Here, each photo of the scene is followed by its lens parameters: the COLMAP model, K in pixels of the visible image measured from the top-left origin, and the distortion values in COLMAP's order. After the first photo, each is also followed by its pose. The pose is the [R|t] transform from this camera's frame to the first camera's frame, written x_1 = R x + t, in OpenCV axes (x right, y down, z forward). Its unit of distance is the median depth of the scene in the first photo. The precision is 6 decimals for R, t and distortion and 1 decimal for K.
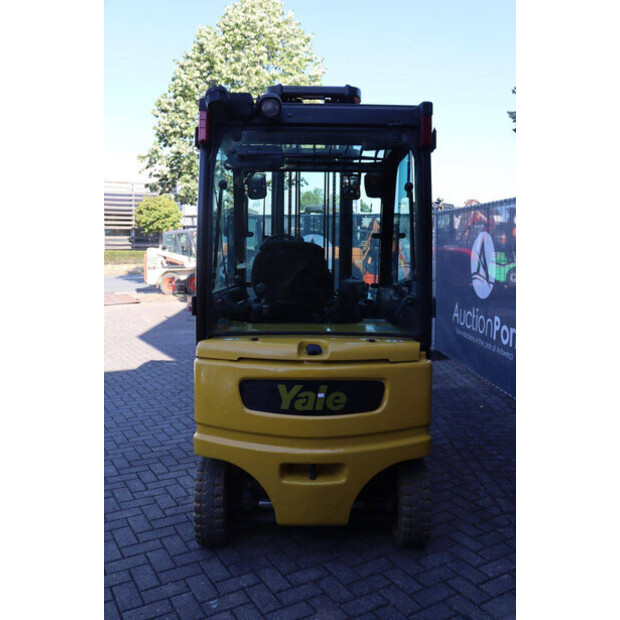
lens RADIAL K [[558.1, 0, 310.0], [0, 558.1, 310.0], [0, 0, 1]] dist [-0.154936, 0.173520]
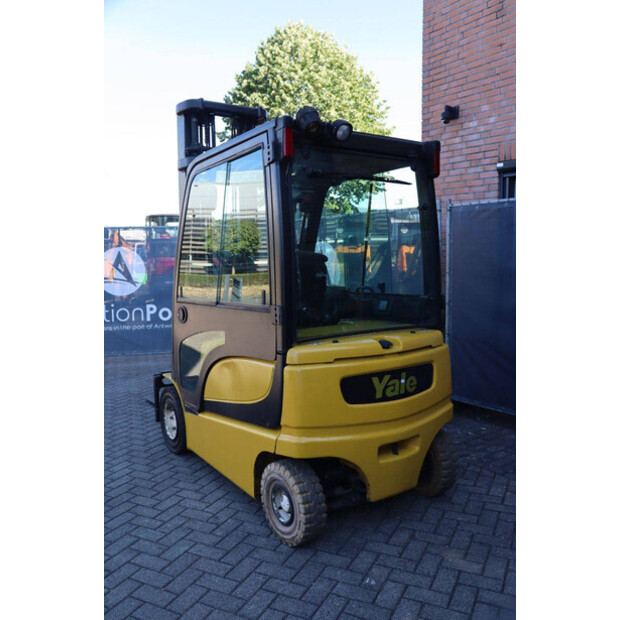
lens RADIAL K [[555.0, 0, 310.0], [0, 555.0, 310.0], [0, 0, 1]] dist [-0.155981, 0.164024]
pose [[0.829510, -0.073444, 0.553642, -0.761654], [0.082012, 0.996588, 0.009326, -0.024408], [-0.552438, 0.037669, 0.832702, 0.119183]]
